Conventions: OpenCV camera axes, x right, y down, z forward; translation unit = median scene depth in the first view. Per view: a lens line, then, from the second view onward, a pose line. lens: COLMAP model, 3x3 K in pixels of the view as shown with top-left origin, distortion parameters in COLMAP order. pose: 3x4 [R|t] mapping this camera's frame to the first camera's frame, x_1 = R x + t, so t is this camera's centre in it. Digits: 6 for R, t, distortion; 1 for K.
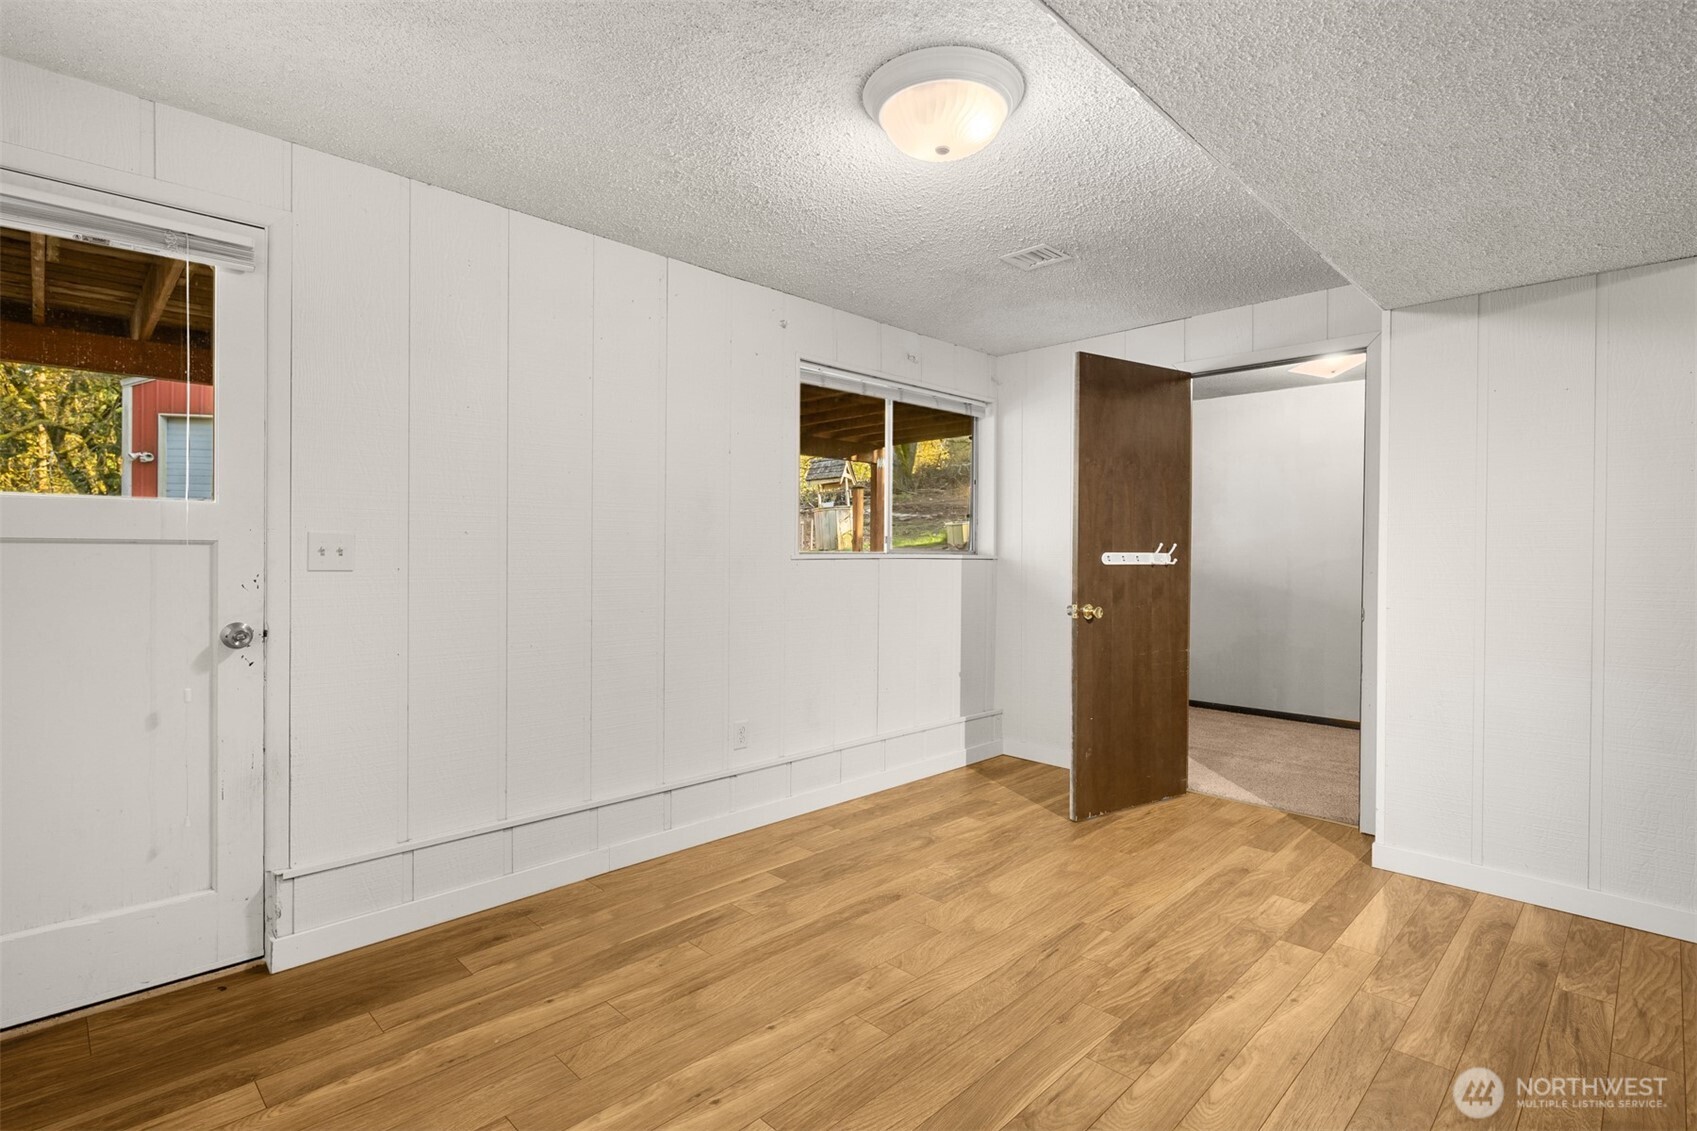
lens RADIAL K [[822.9, 0, 847.4], [0, 822.9, 563.9], [0, 0, 1]] dist [0.005176, -0.005531]
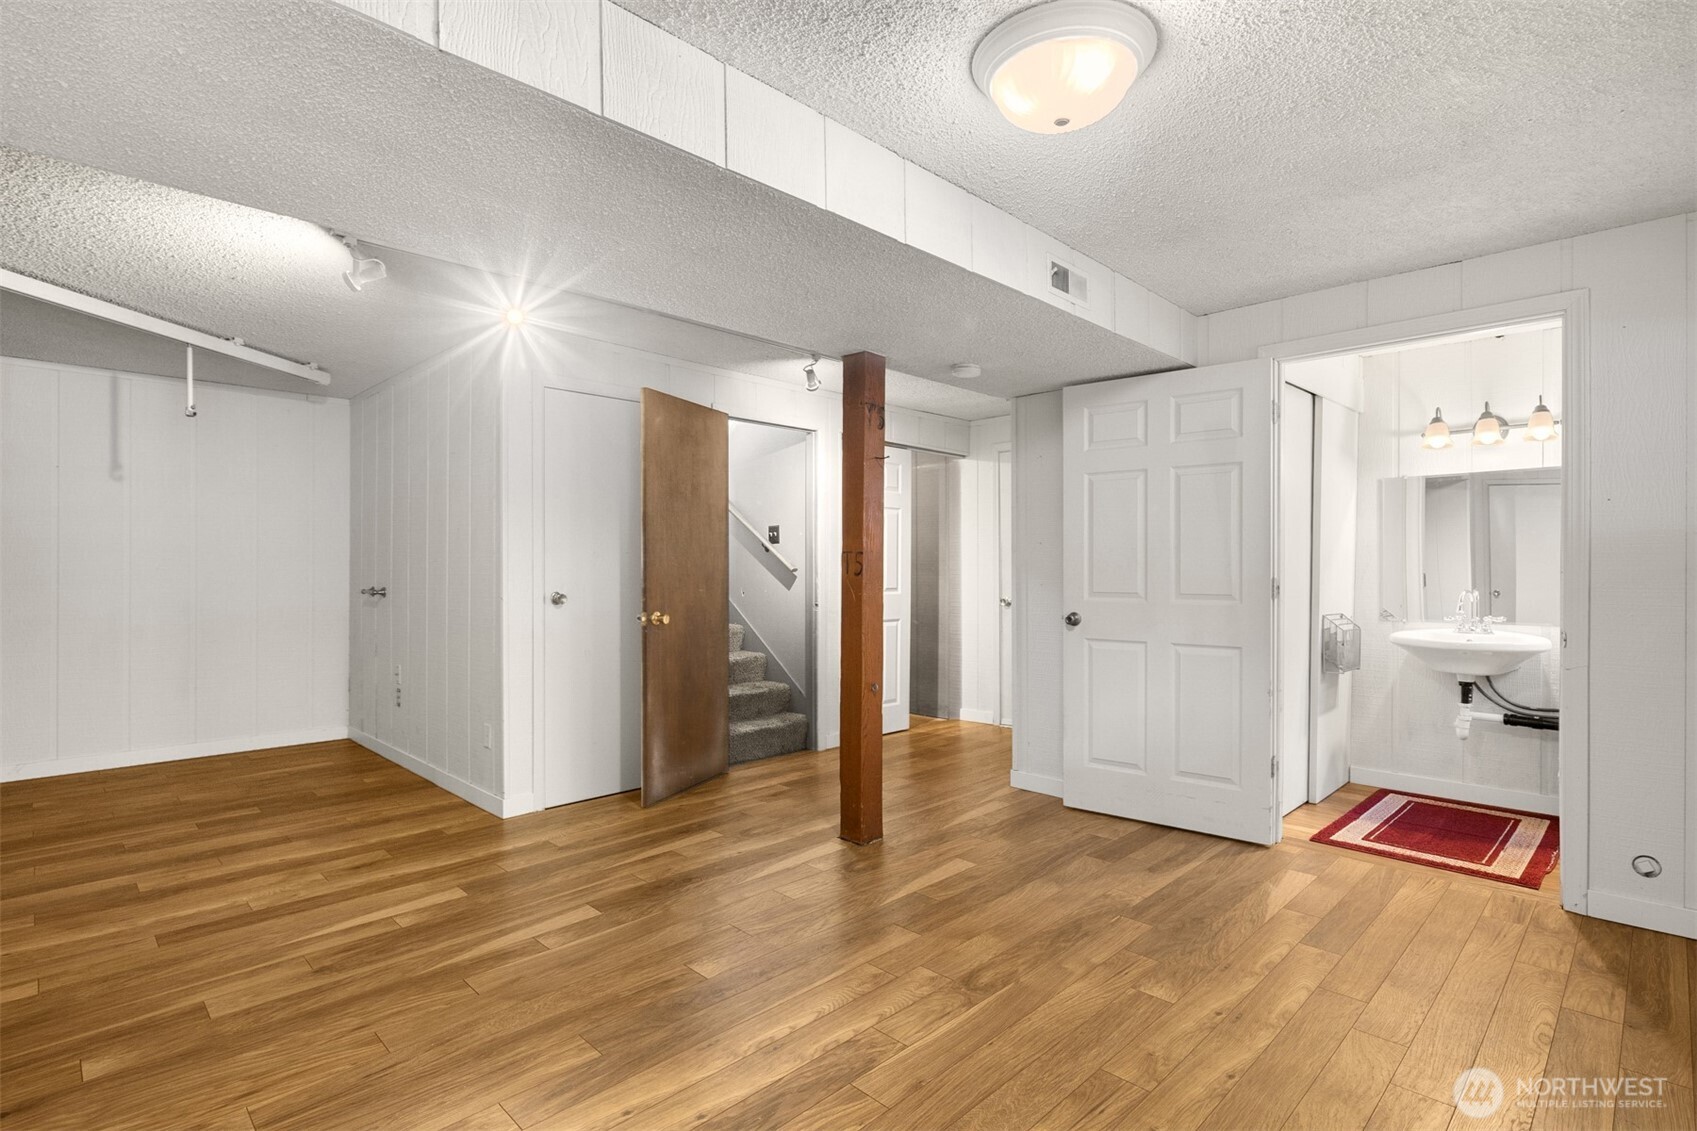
lens RADIAL K [[822.9, 0, 853.0], [0, 822.9, 579.3], [0, 0, 1]] dist [0.005176, -0.005531]
pose [[-0.999968, -0.006972, -0.003854, 0.282410], [-0.007084, 0.999532, 0.029769, -0.022292], [0.003644, 0.029796, -0.999549, 1.567421]]
